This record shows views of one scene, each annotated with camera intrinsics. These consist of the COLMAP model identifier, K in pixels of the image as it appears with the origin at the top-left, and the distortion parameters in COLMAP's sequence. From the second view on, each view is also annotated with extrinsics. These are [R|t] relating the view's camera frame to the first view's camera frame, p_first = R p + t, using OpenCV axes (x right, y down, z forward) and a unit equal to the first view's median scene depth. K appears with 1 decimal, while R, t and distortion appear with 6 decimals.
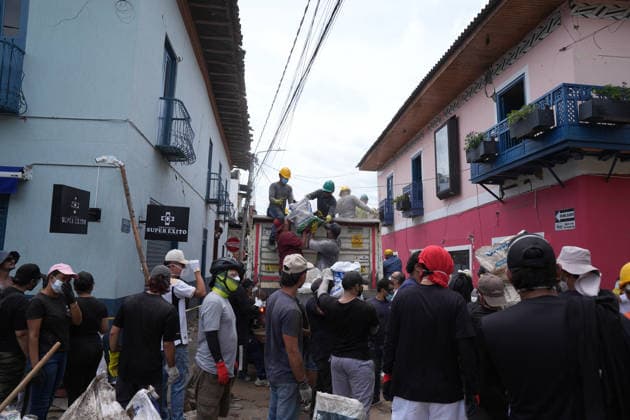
lens RADIAL K [[429.6, 0, 311.4], [0, 429.6, 207.7], [0, 0, 1]] dist [-0.093784, 0.063919]
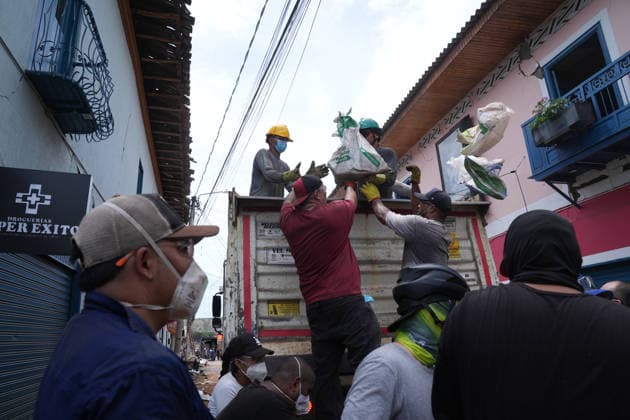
lens RADIAL K [[429.6, 0, 312.4], [0, 429.6, 210.6], [0, 0, 1]] dist [-0.093784, 0.063919]
pose [[0.987169, -0.023938, 0.157872, -0.088642], [0.048318, 0.987129, -0.152451, 0.074253], [-0.152190, 0.158123, 0.975620, 0.373230]]
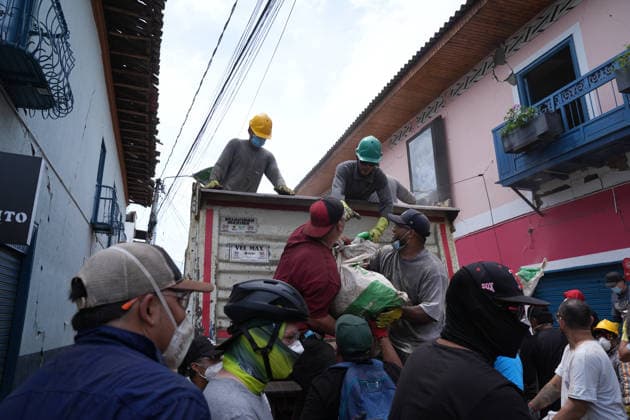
lens RADIAL K [[429.6, 0, 312.8], [0, 429.6, 211.4], [0, 0, 1]] dist [-0.093784, 0.063919]
pose [[0.971850, 0.024912, 0.234278, -0.086948], [0.004186, 0.992411, -0.122893, 0.065756], [-0.235561, 0.120414, 0.964371, 0.382968]]
